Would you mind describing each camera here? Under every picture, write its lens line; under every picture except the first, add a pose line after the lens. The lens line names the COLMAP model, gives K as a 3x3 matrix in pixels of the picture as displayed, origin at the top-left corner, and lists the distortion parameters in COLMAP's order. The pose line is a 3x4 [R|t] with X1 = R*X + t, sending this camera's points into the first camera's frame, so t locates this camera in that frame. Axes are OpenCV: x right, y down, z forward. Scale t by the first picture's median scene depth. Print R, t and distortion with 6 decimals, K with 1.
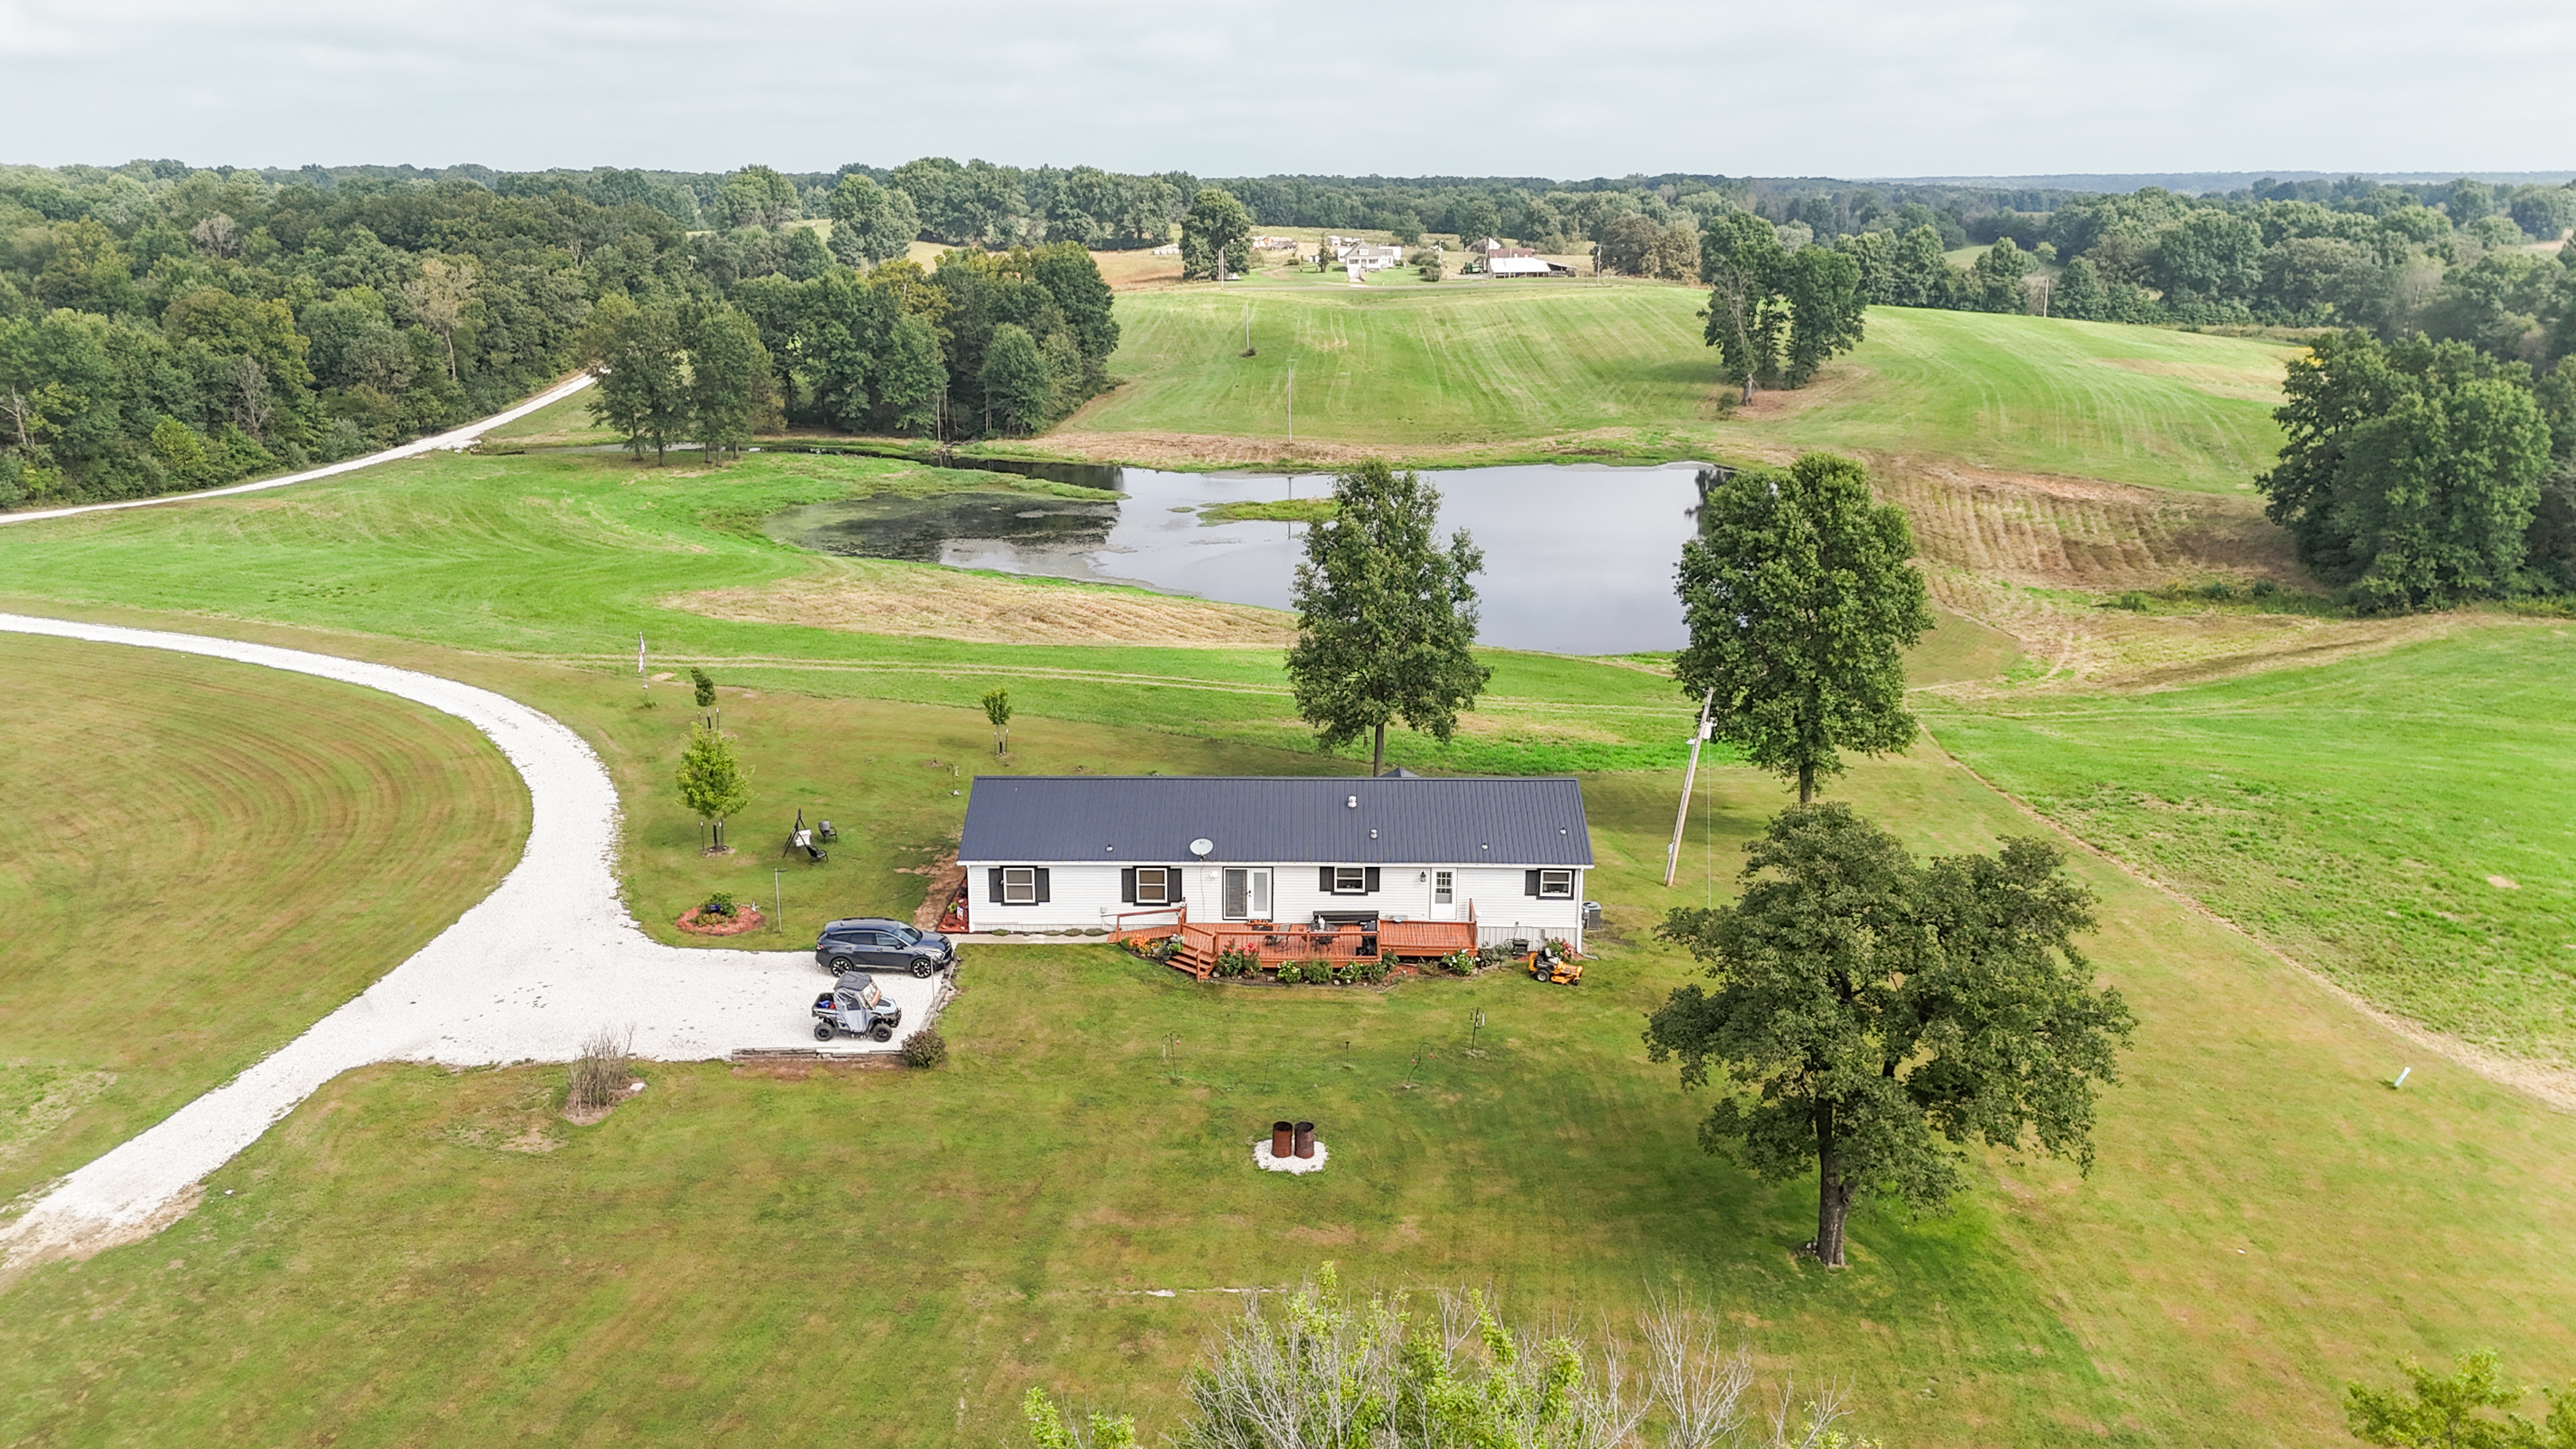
lens RADIAL K [[1886.0, 0, 1288.0], [0, 1886.0, 724.5], [0, 0, 1]] dist [0.118934, -0.200197]
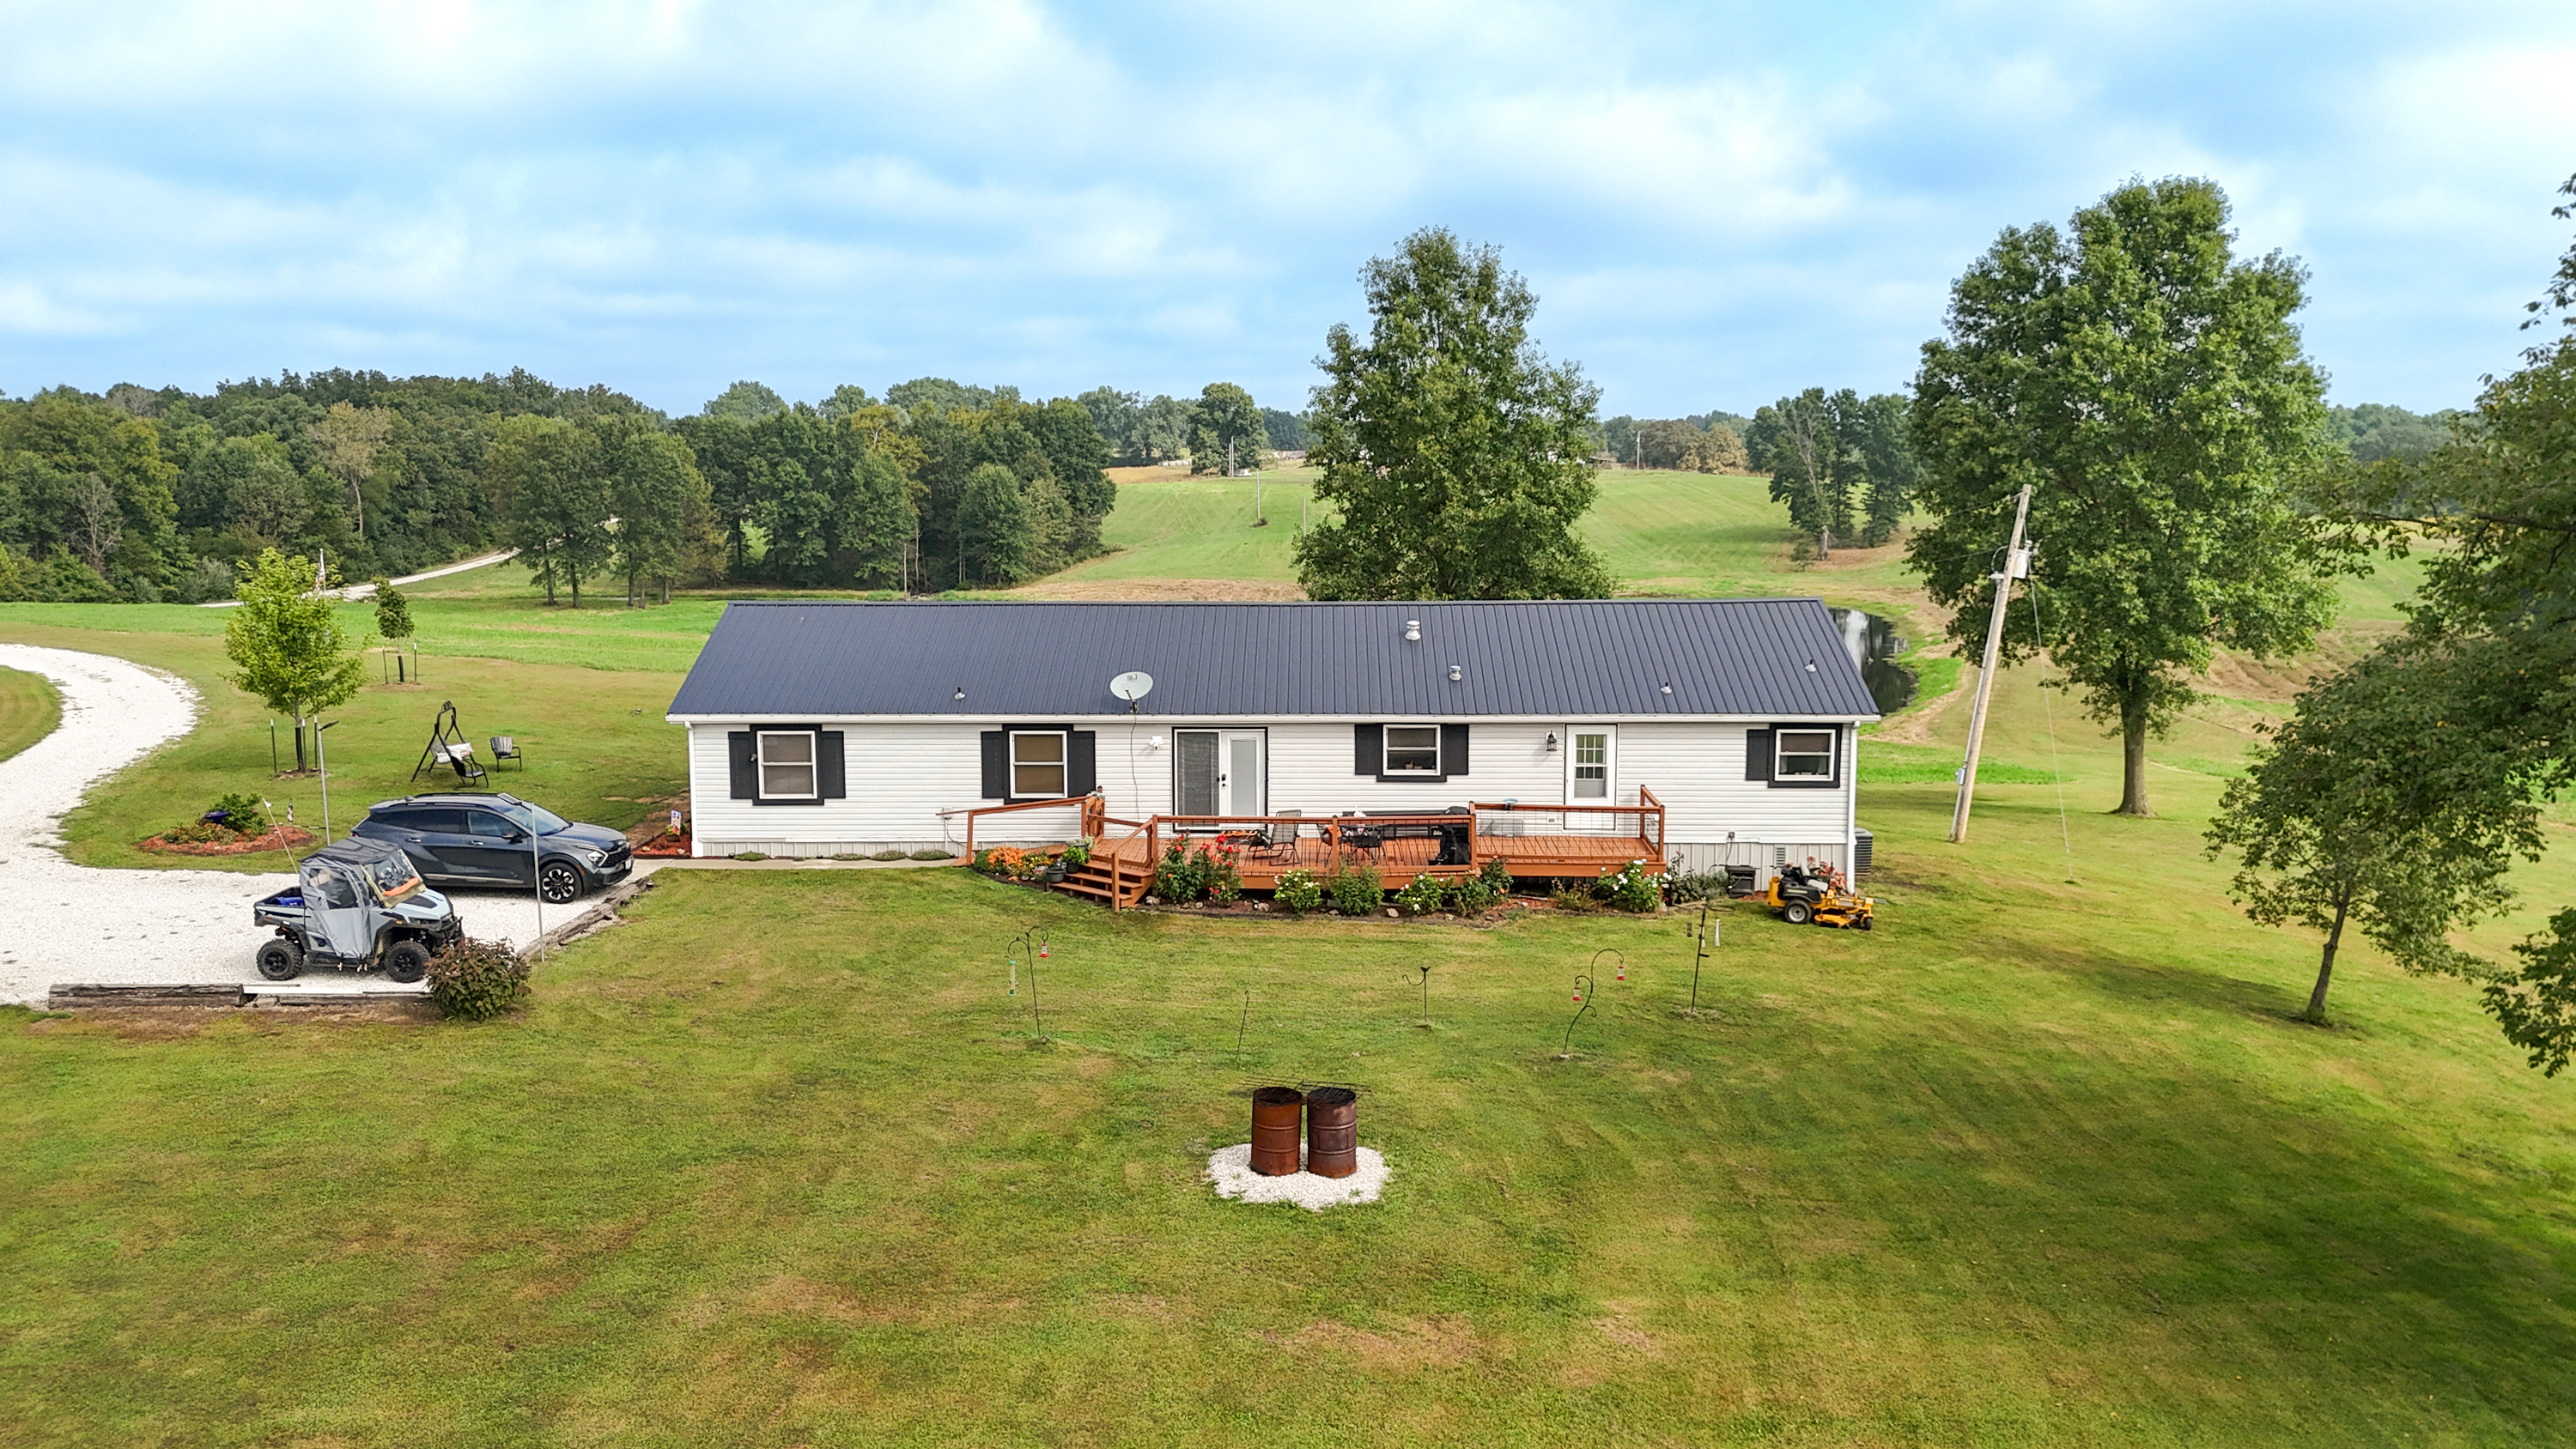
lens RADIAL K [[1946.8, 0, 1288.0], [0, 1946.8, 724.5], [0, 0, 1]] dist [0.090400, -0.121299]
pose [[0.999941, -0.005774, -0.009202, 0.002945], [0.004406, 0.989825, -0.142221, 0.152222], [0.009929, 0.142172, 0.989792, 0.457645]]
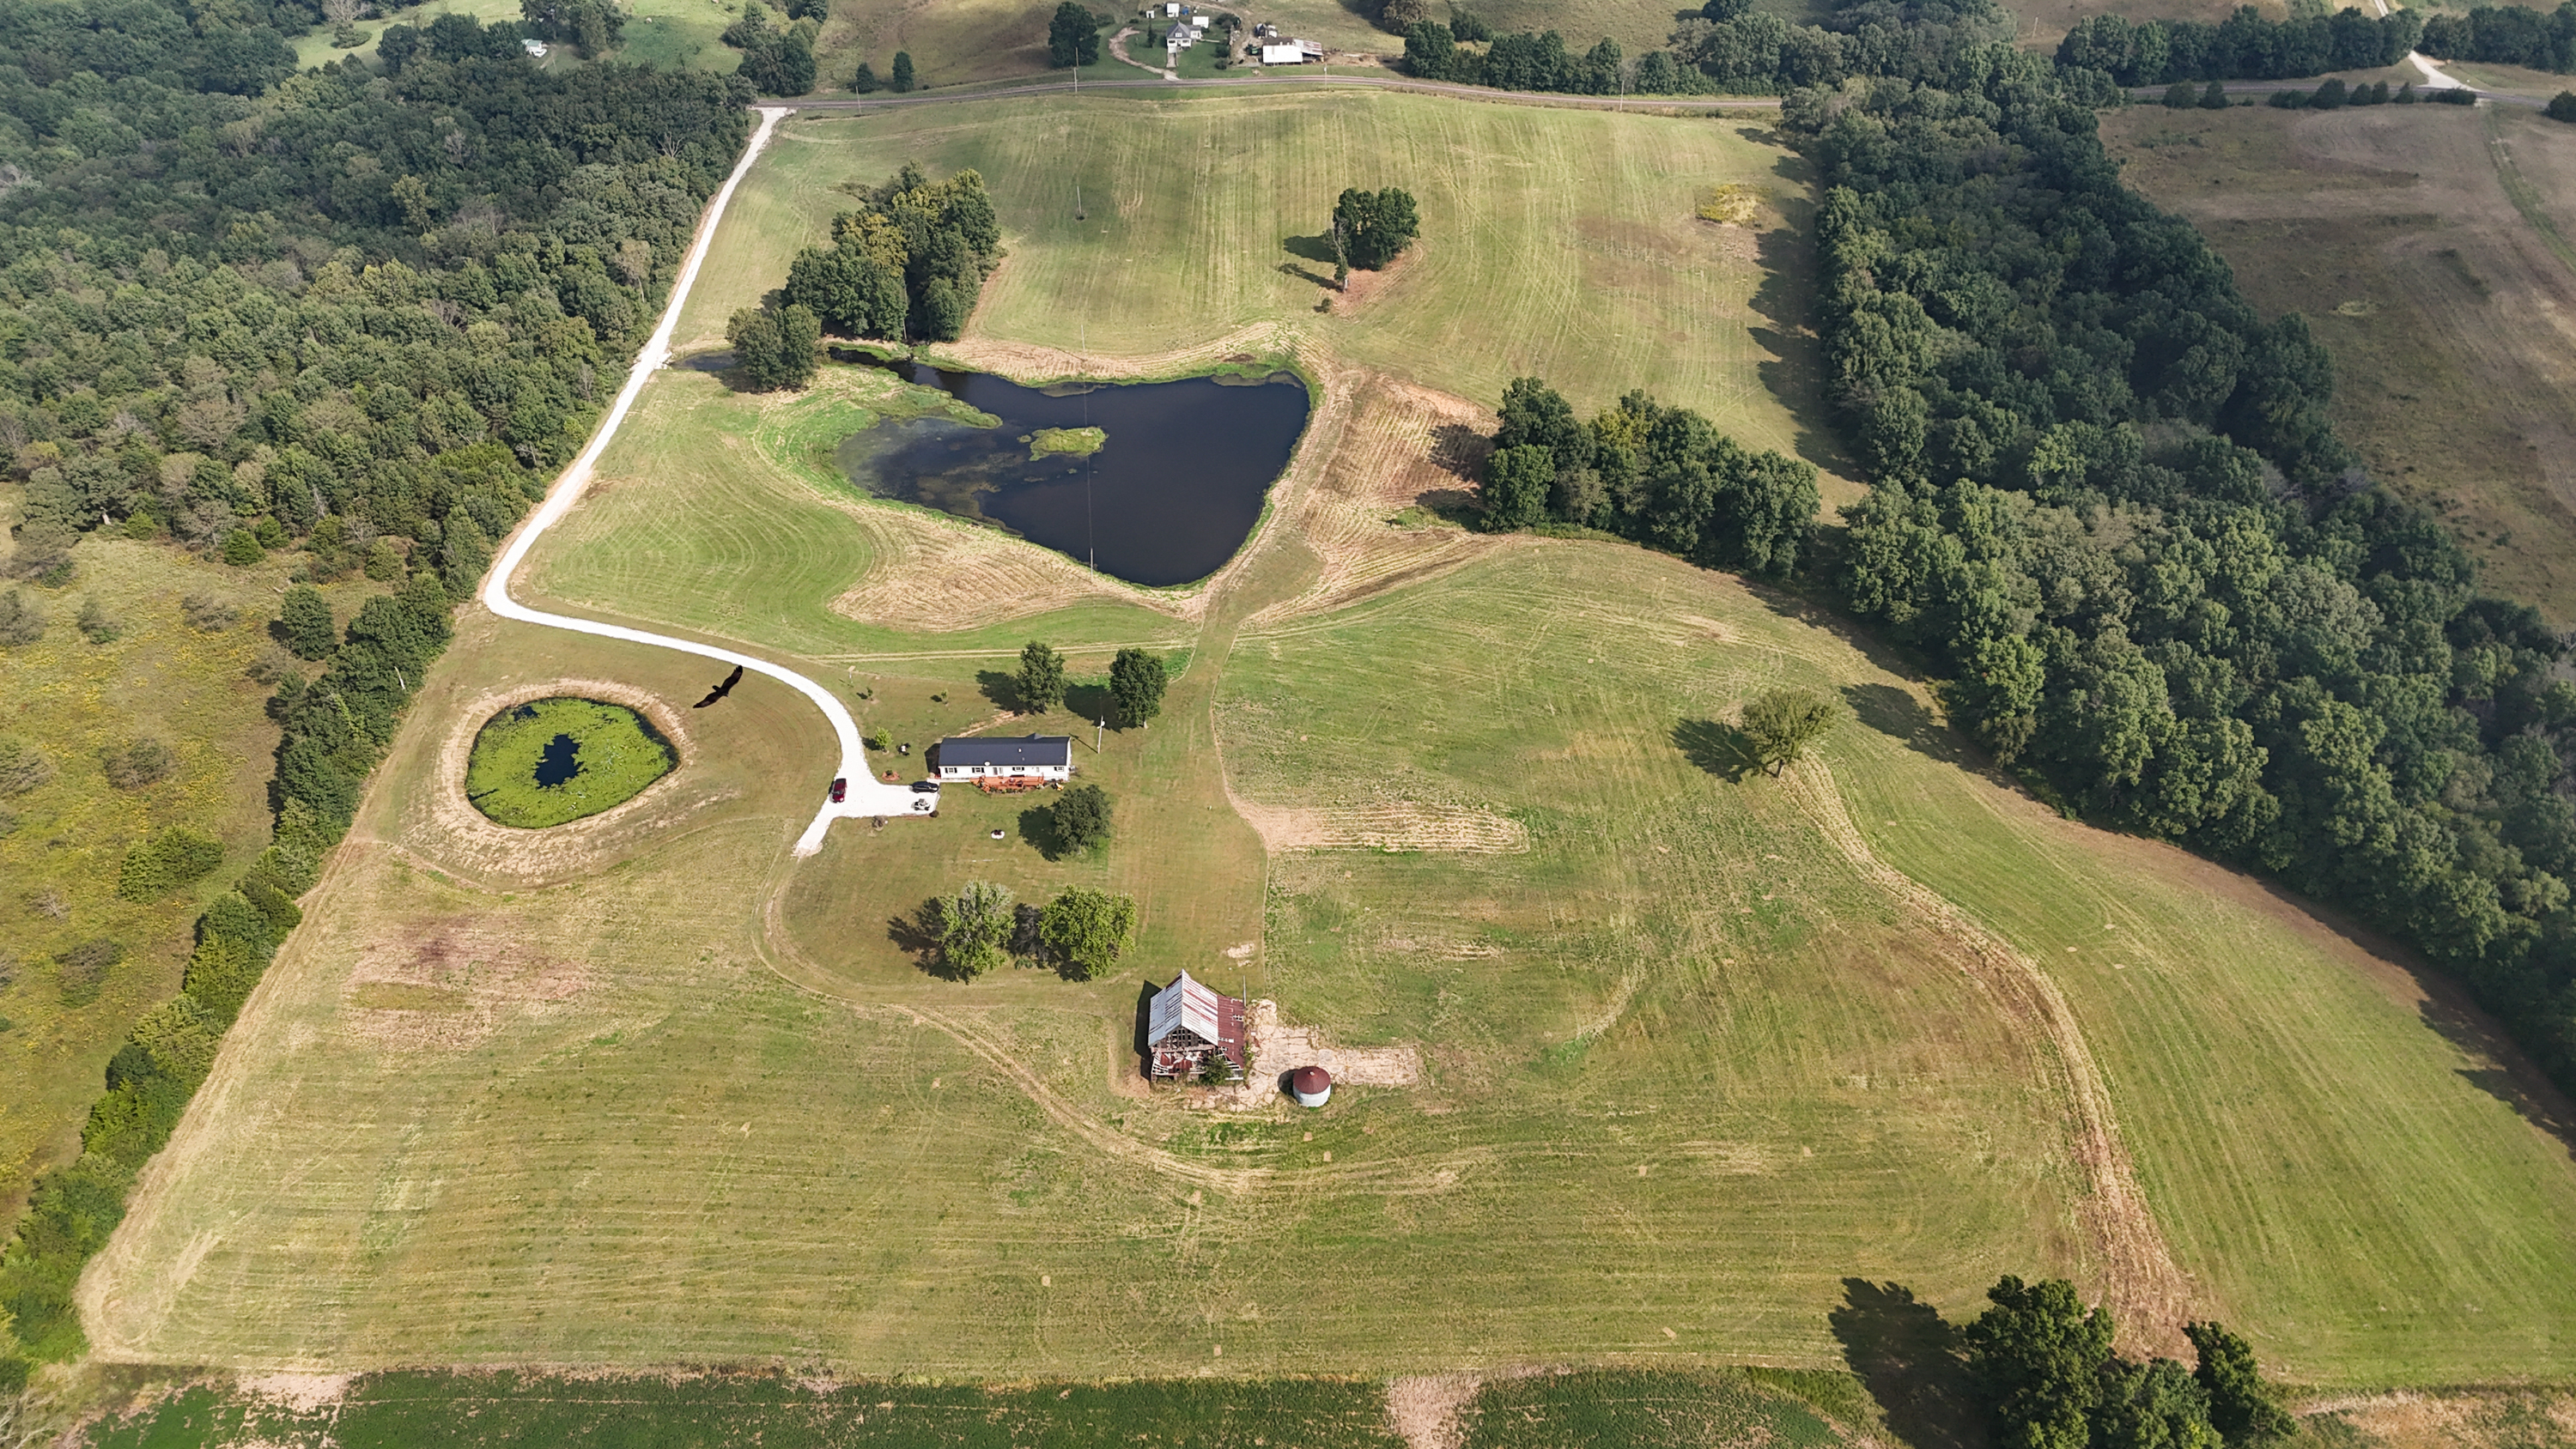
lens RADIAL K [[1886.0, 0, 1288.0], [0, 1886.0, 724.5], [0, 0, 1]] dist [0.118934, -0.200197]
pose [[0.999904, -0.012215, 0.006494, 0.713310], [0.009187, 0.937256, 0.348520, -1.751487], [-0.010343, -0.348427, 0.937279, -3.626737]]
